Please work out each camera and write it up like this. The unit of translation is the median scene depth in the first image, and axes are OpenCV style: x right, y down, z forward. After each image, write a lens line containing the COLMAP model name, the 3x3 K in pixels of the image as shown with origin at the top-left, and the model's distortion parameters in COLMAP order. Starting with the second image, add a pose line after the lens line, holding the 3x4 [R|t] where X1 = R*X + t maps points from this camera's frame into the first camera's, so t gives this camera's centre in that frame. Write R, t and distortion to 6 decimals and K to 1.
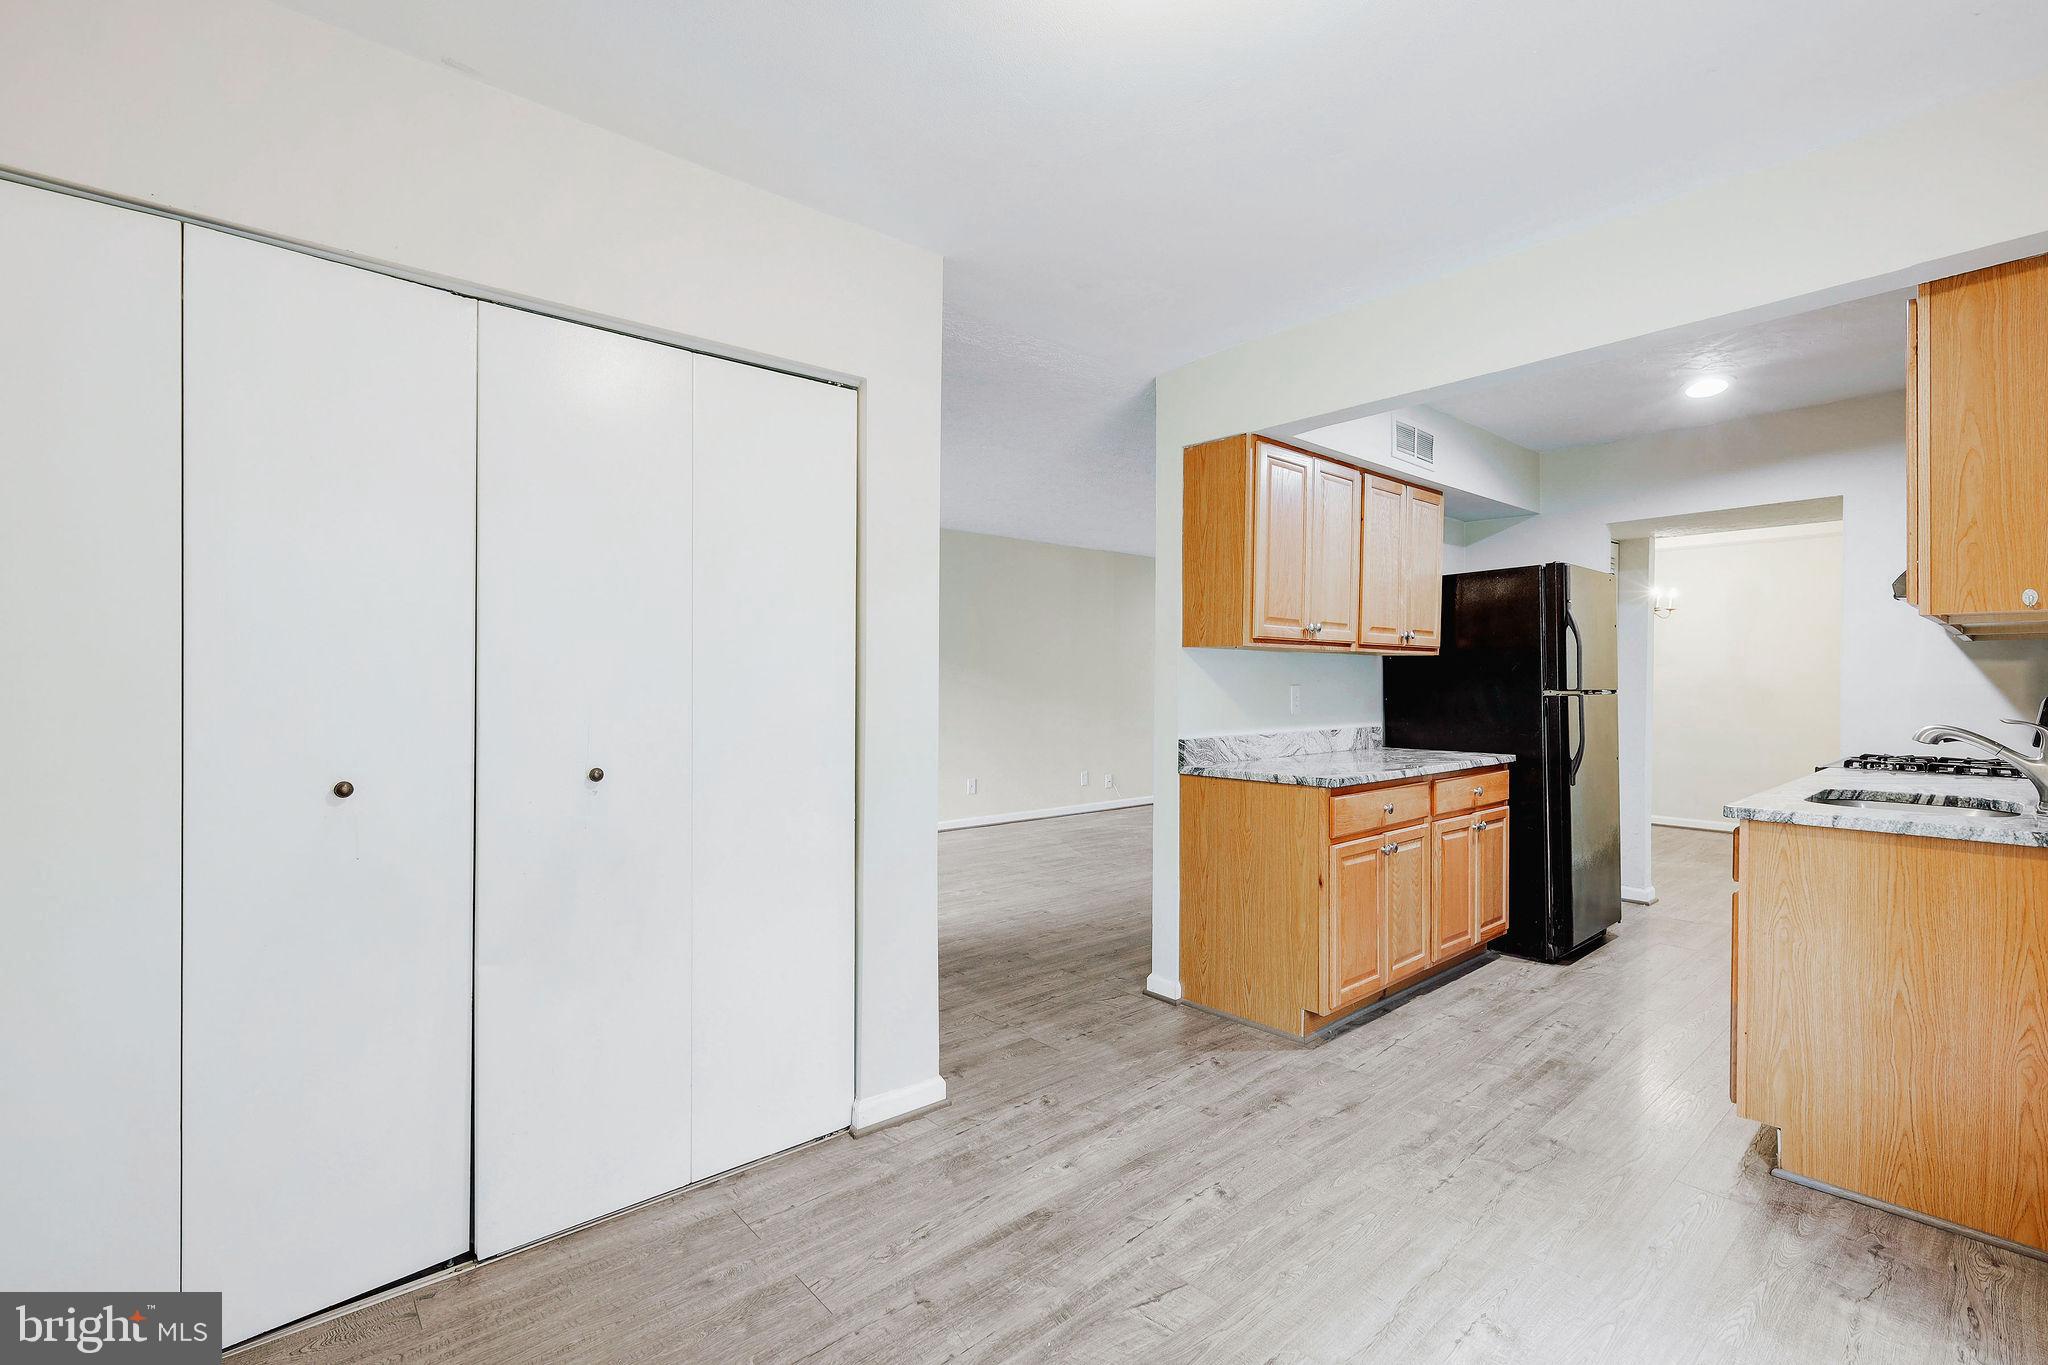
lens RADIAL K [[916.5, 0, 1025.7], [0, 916.5, 696.2], [0, 0, 1]] dist [0.003345, 0.001014]
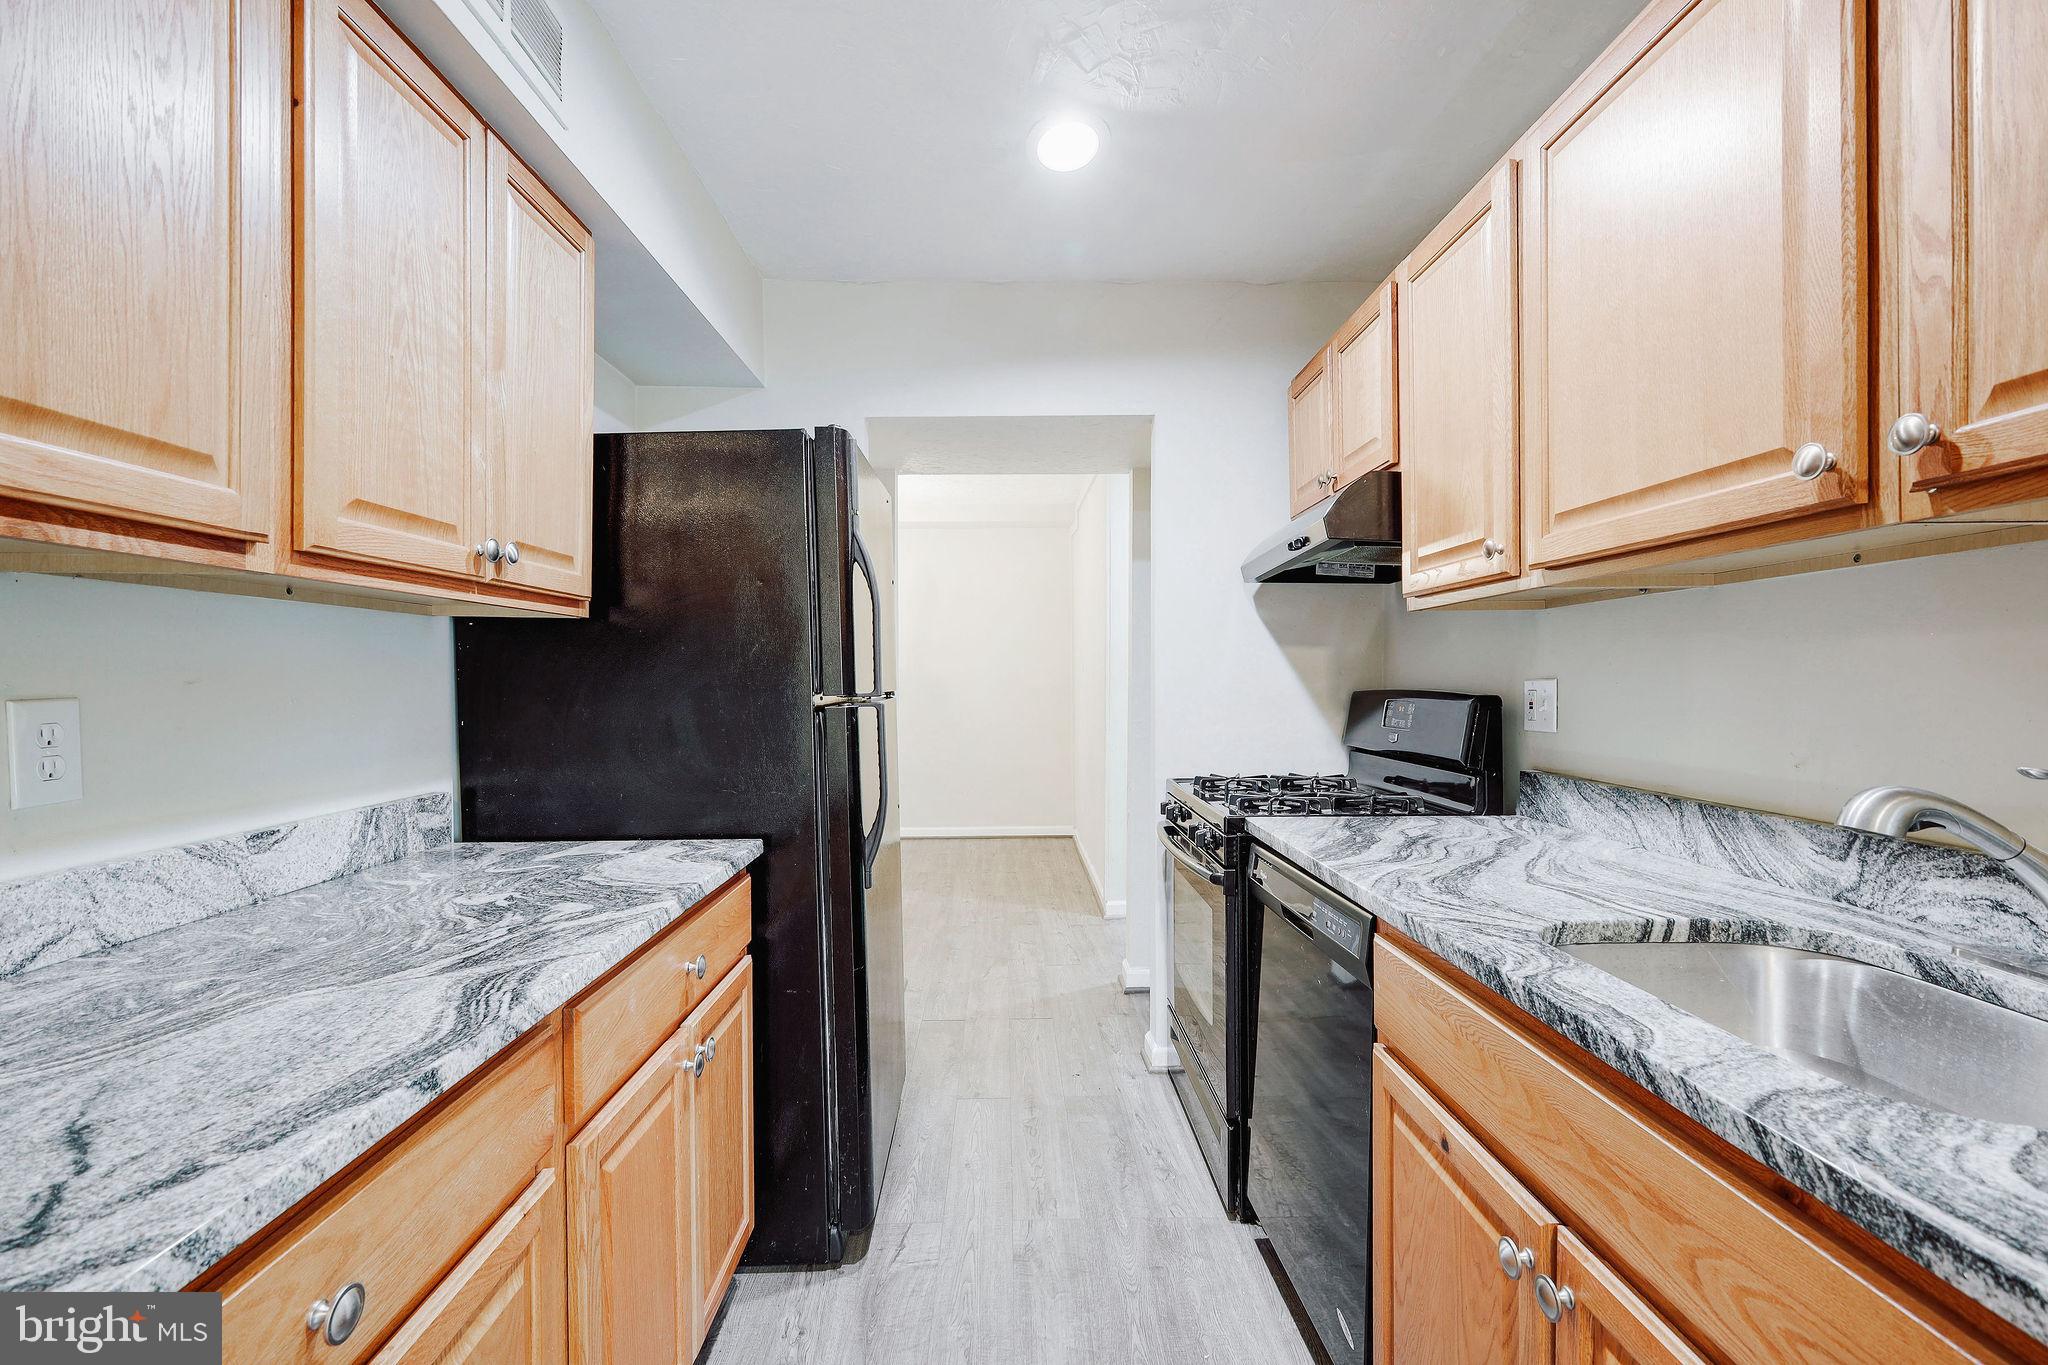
lens RADIAL K [[916.5, 0, 1017.7], [0, 916.5, 681.8], [0, 0, 1]] dist [0.003345, 0.001014]
pose [[0.660821, -0.011102, 0.750462, 0.280290], [0.019638, 0.999804, -0.002501, -0.010361], [-0.750287, 0.016391, 0.660909, 0.609232]]
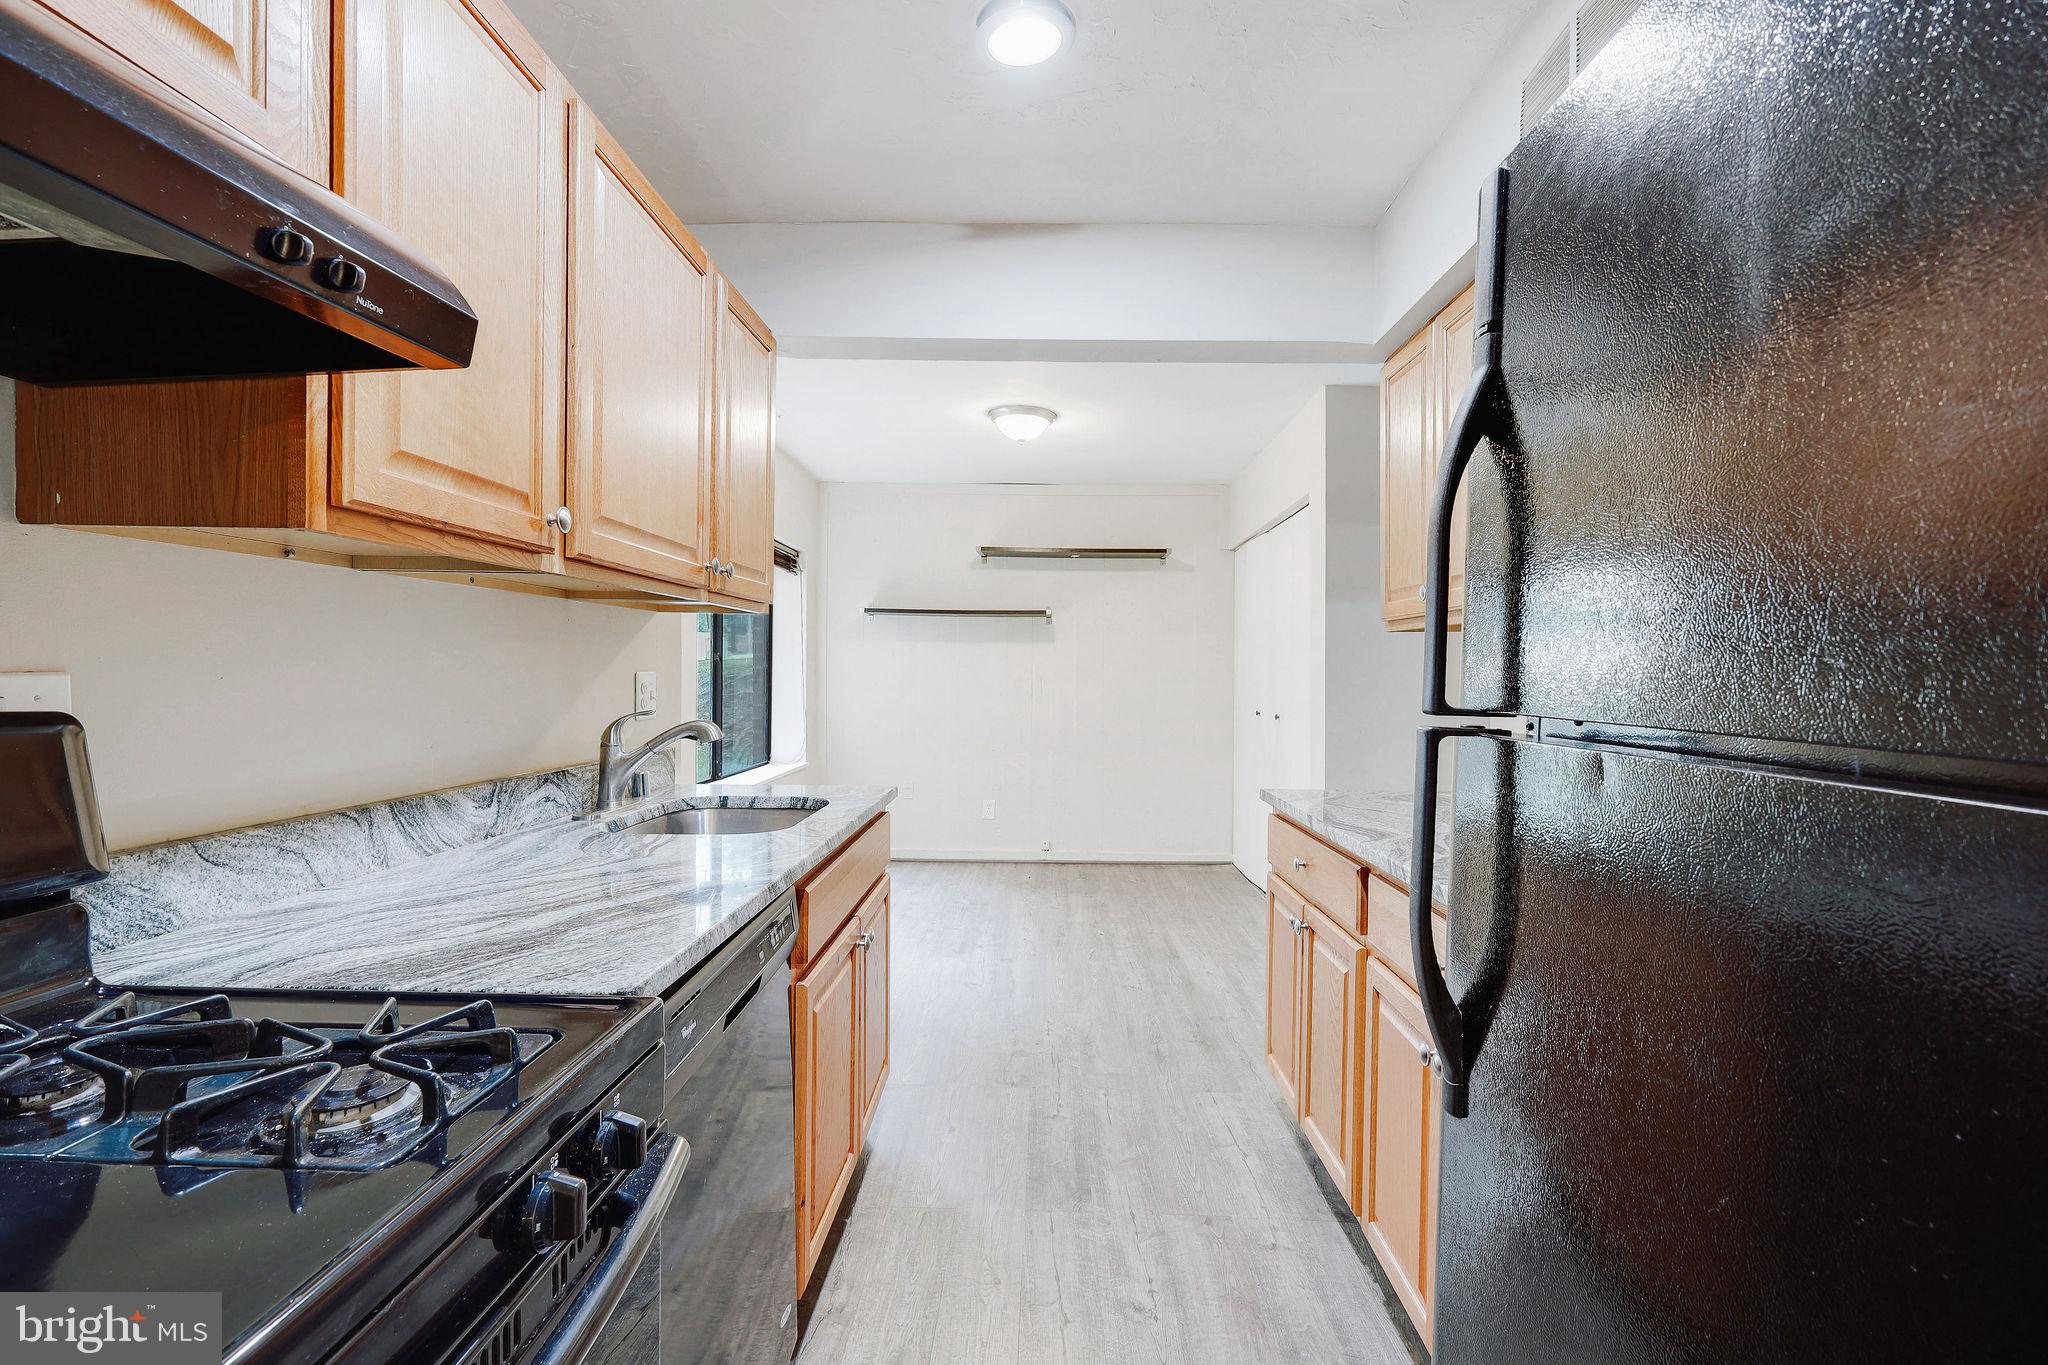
lens RADIAL K [[916.5, 0, 1022.6], [0, 916.5, 677.3], [0, 0, 1]] dist [0.003345, 0.001014]
pose [[-0.683817, -0.005902, -0.729629, 0.843654], [-0.021704, 0.999689, 0.012255, -0.014505], [0.729330, 0.024216, -0.683733, 1.072869]]
